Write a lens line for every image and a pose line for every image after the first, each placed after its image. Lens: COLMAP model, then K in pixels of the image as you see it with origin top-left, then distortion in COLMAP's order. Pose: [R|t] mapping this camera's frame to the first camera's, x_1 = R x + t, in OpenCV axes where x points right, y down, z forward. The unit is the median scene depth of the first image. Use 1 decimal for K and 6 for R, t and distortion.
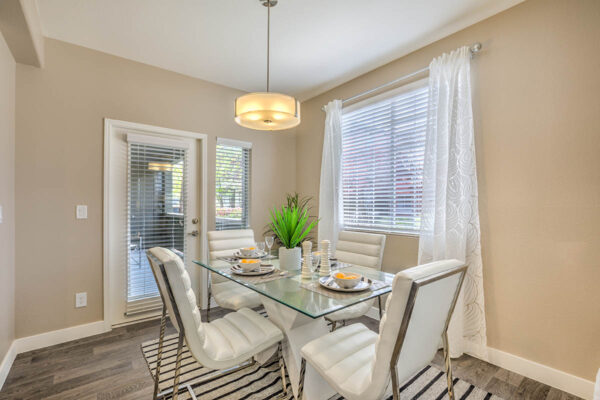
lens RADIAL K [[276.4, 0, 295.6], [0, 276.4, 204.1], [0, 0, 1]] dist [-0.020010, 0.002513]
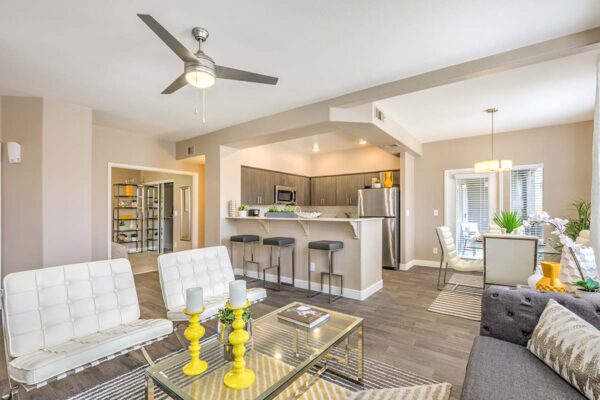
lens RADIAL K [[276.4, 0, 300.6], [0, 276.4, 208.3], [0, 0, 1]] dist [-0.020010, 0.002513]
pose [[0.269868, -0.003267, -0.962892, 1.161135], [0.009513, 0.999954, -0.000726, -0.020839], [0.962850, -0.008964, 0.269887, -0.734164]]
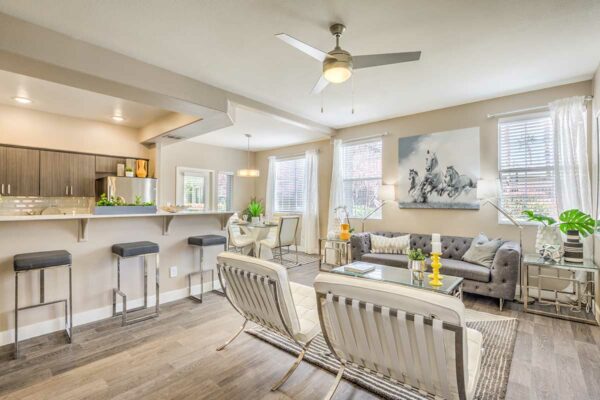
lens RADIAL K [[276.4, 0, 298.8], [0, 276.4, 199.3], [0, 0, 1]] dist [-0.020010, 0.002513]
pose [[0.982854, 0.001078, 0.184380, -0.089343], [-0.000728, 0.999998, -0.001967, -0.021490], [-0.184382, 0.001799, 0.982853, -1.669353]]
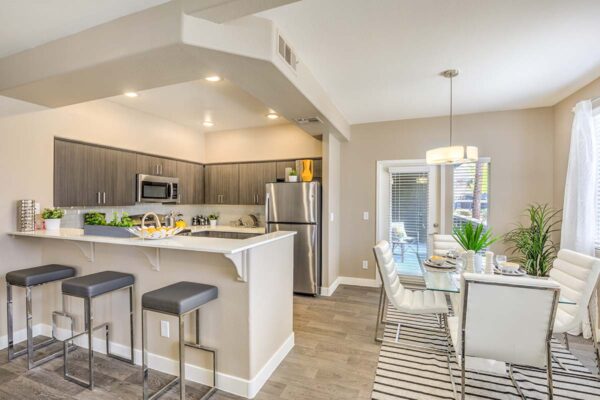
lens RADIAL K [[276.4, 0, 303.7], [0, 276.4, 199.4], [0, 0, 1]] dist [-0.020010, 0.002513]
pose [[0.520782, 0.002288, -0.853687, 0.553829], [0.003311, 0.999983, 0.004700, -0.089794], [0.853683, -0.005274, 0.520766, -0.290622]]
